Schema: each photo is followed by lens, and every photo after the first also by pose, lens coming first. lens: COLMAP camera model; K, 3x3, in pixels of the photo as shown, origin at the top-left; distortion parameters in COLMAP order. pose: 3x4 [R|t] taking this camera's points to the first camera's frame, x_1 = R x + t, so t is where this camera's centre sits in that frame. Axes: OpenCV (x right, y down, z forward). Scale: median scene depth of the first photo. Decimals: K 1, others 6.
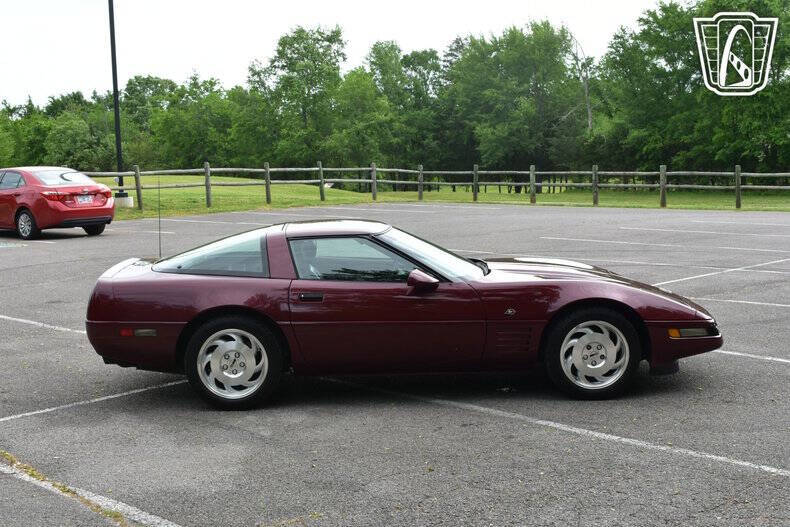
lens RADIAL K [[1128.8, 0, 395.0], [0, 1128.8, 263.5], [0, 0, 1]] dist [-0.001645, -0.006640]
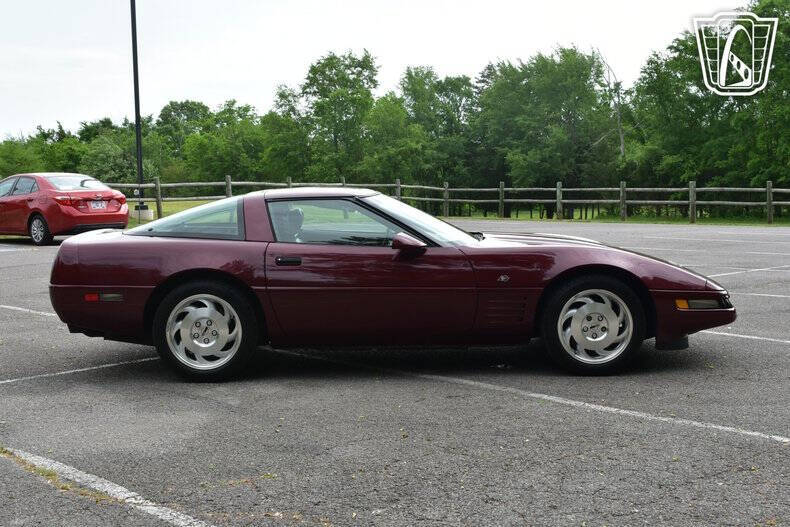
lens RADIAL K [[1128.8, 0, 395.0], [0, 1128.8, 263.5], [0, 0, 1]] dist [-0.001645, -0.006640]
pose [[0.999537, 0.006568, -0.029706, 0.040088], [-0.007370, 0.999609, -0.026957, 0.055212], [0.029518, 0.027164, 0.999195, 0.071256]]
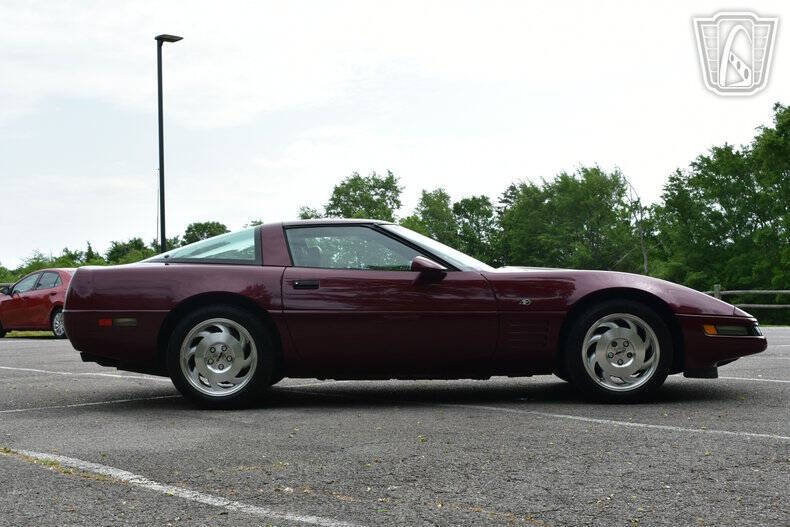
lens RADIAL K [[1128.8, 0, 395.0], [0, 1128.8, 263.5], [0, 0, 1]] dist [-0.001645, -0.006640]
pose [[0.998690, 0.001355, -0.051148, 0.043520], [-0.008389, 0.990459, -0.137551, 0.135116], [0.050474, 0.137800, 0.989173, 0.095420]]
